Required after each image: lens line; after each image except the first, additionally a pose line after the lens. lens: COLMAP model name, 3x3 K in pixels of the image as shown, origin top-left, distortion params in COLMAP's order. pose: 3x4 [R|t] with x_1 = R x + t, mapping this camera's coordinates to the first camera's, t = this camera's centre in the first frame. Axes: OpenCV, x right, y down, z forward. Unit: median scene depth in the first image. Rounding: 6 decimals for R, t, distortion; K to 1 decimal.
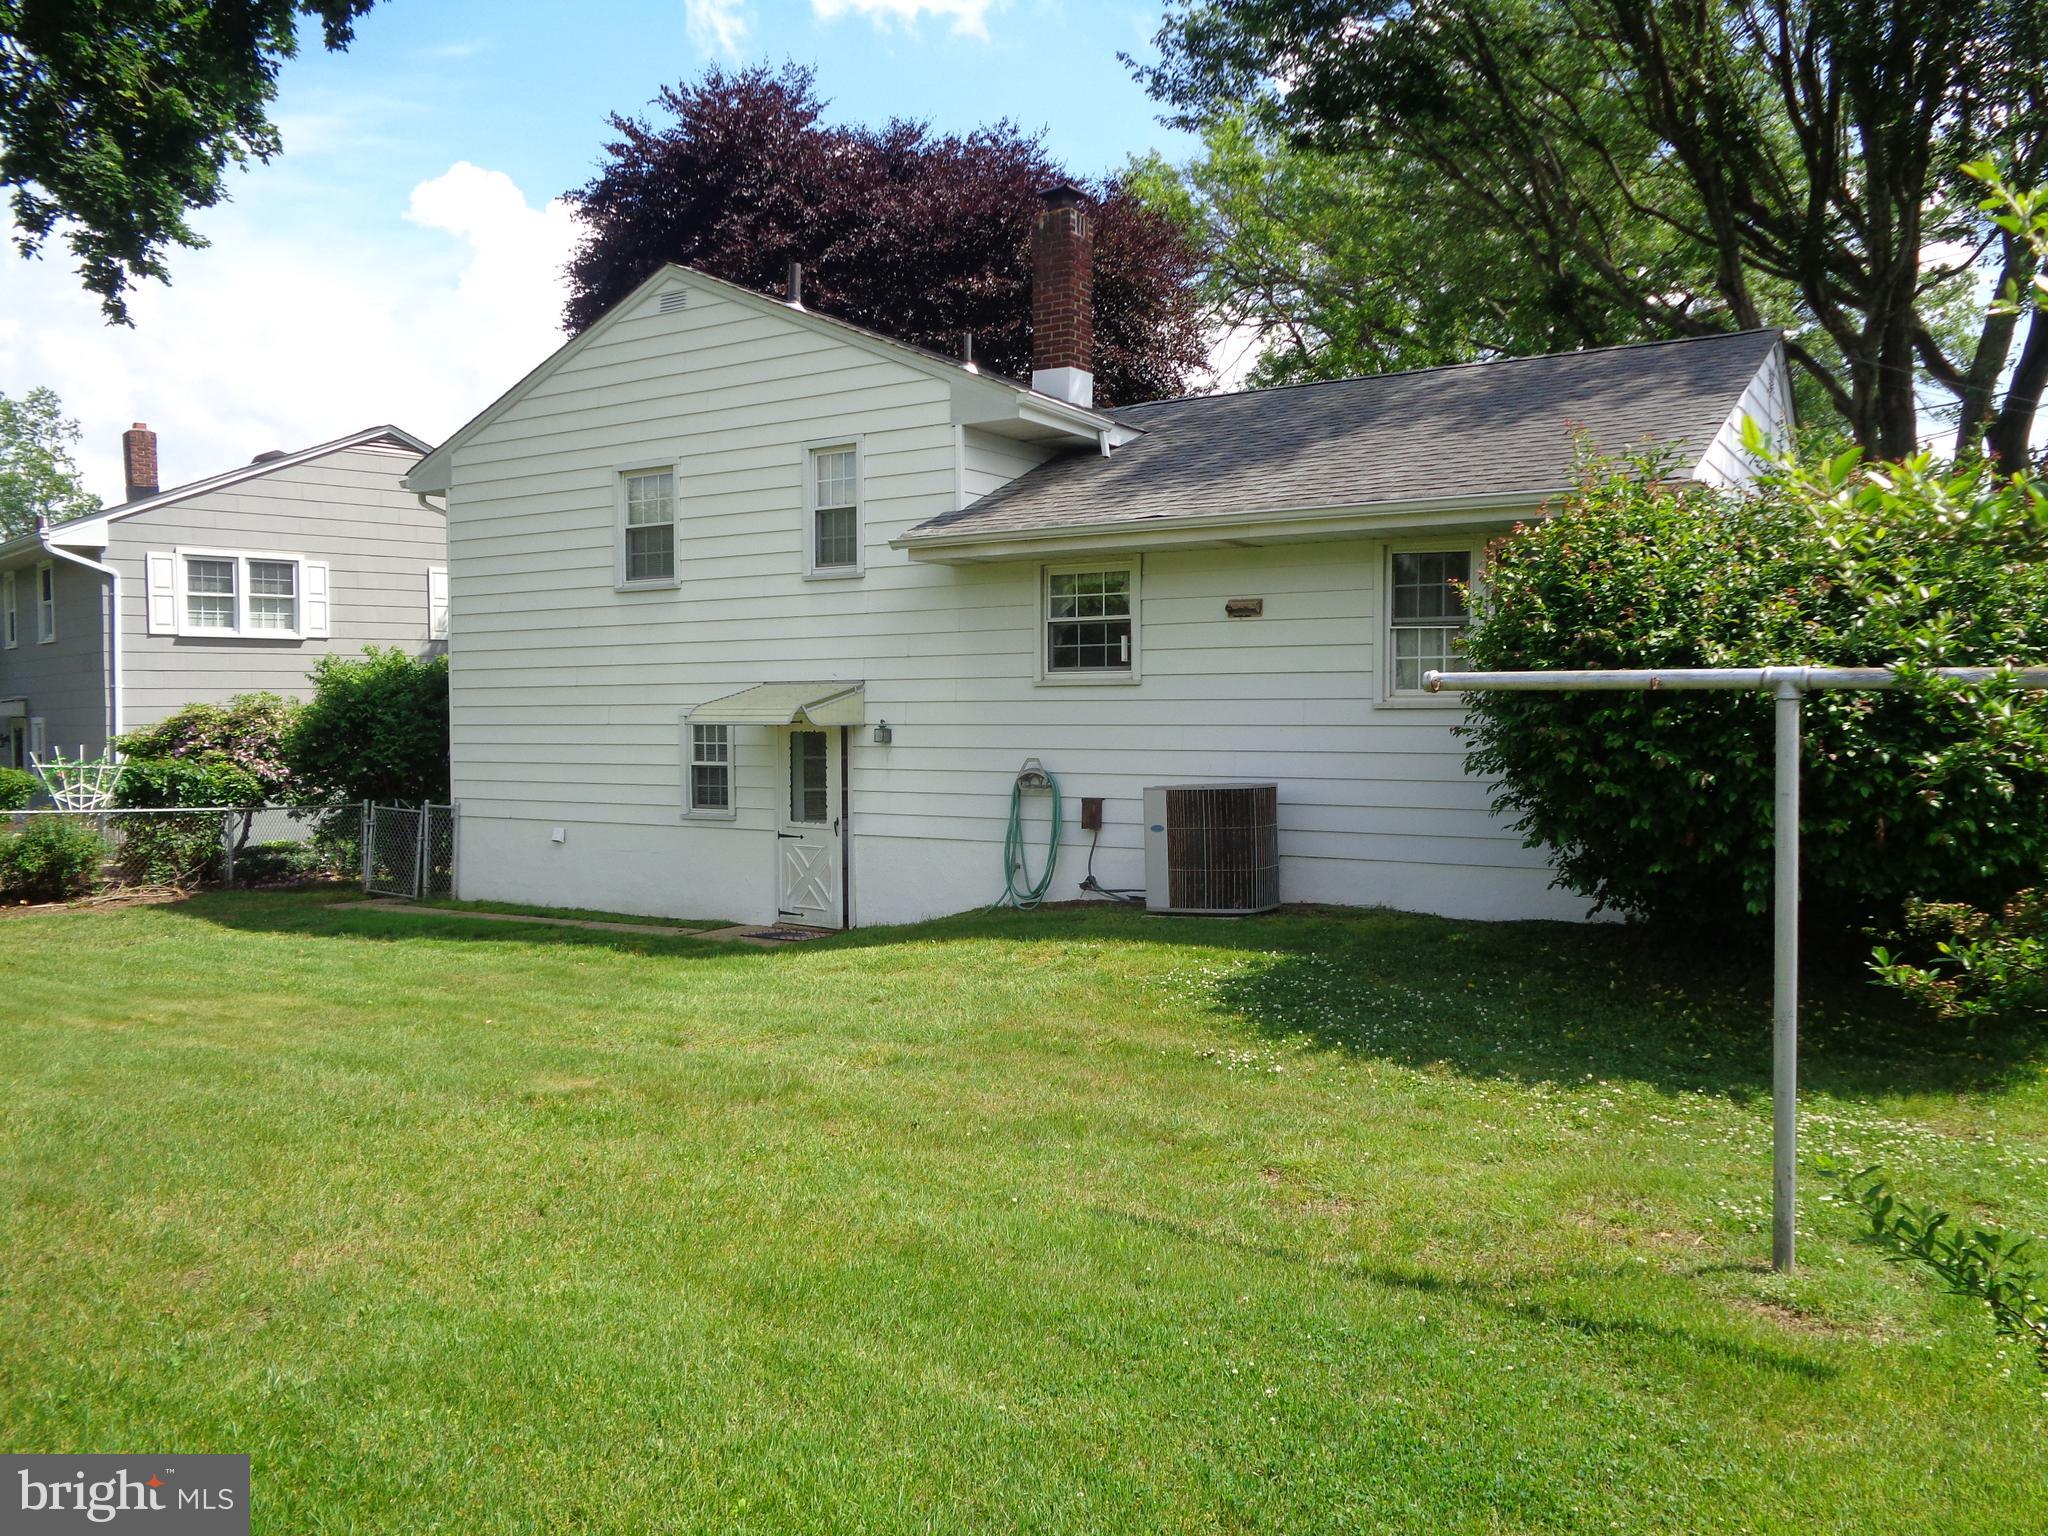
lens RADIAL K [[1527.4, 0, 1023.9], [0, 1527.4, 764.7], [0, 0, 1]] dist [-0.008473, -0.031718]
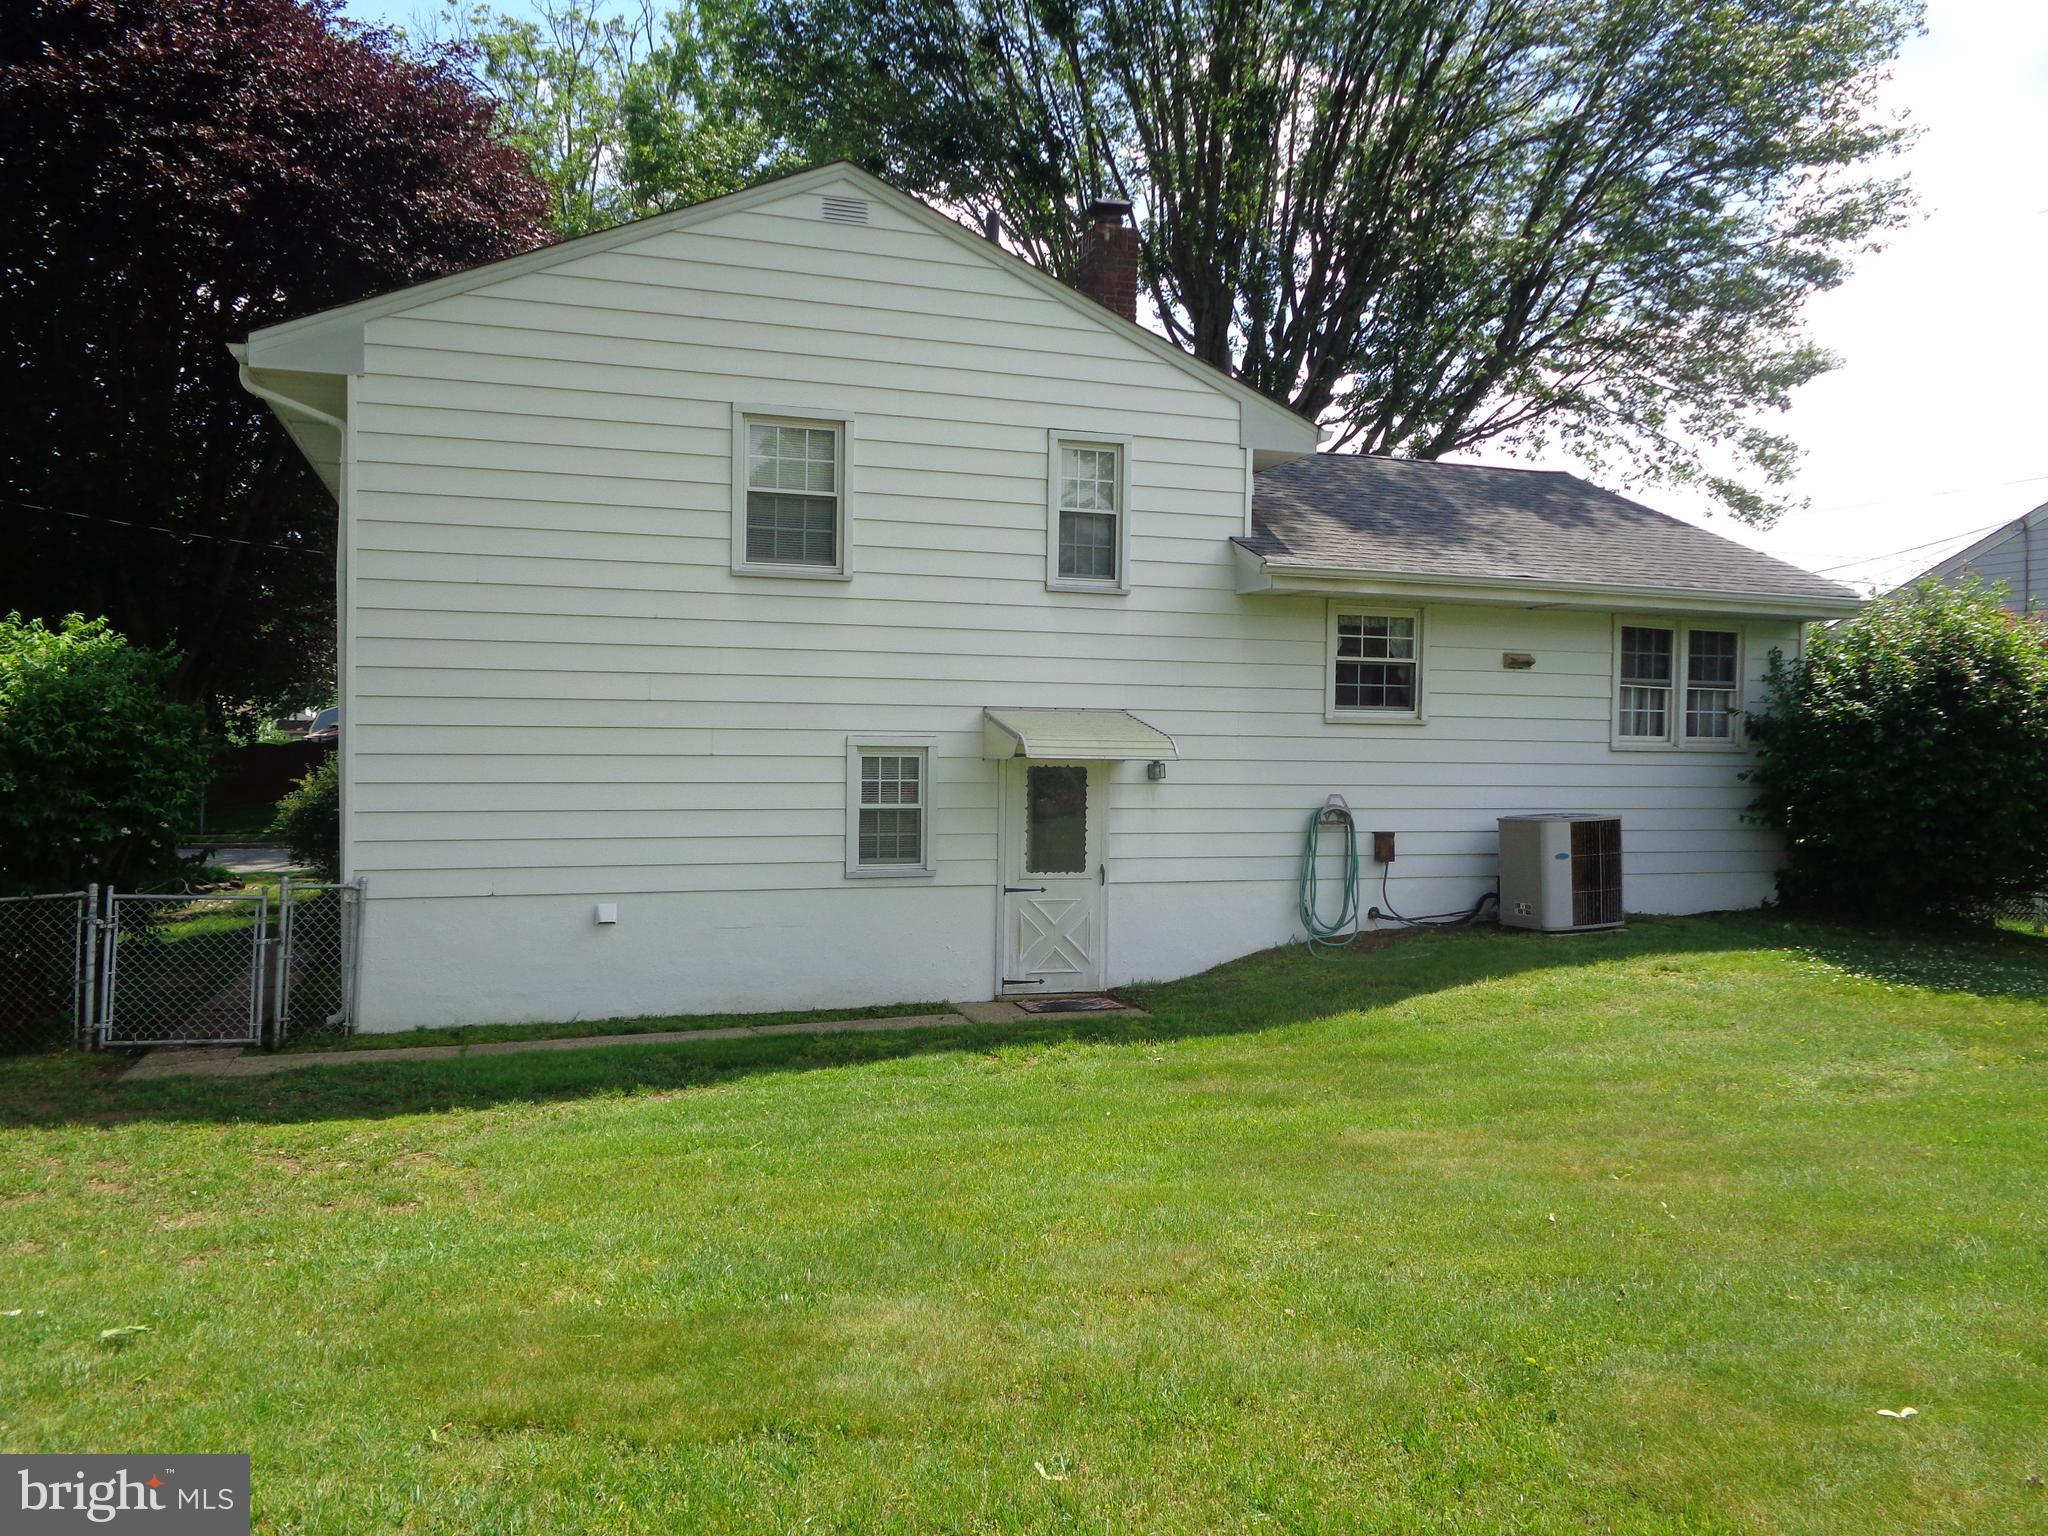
lens RADIAL K [[1527.4, 0, 1023.3], [0, 1527.4, 769.9], [0, 0, 1]] dist [-0.008473, -0.031718]
pose [[0.635809, -0.000252, 0.771846, -0.836487], [0.011777, 0.999887, -0.009376, -0.012504], [-0.771756, 0.015052, 0.635740, 0.480445]]
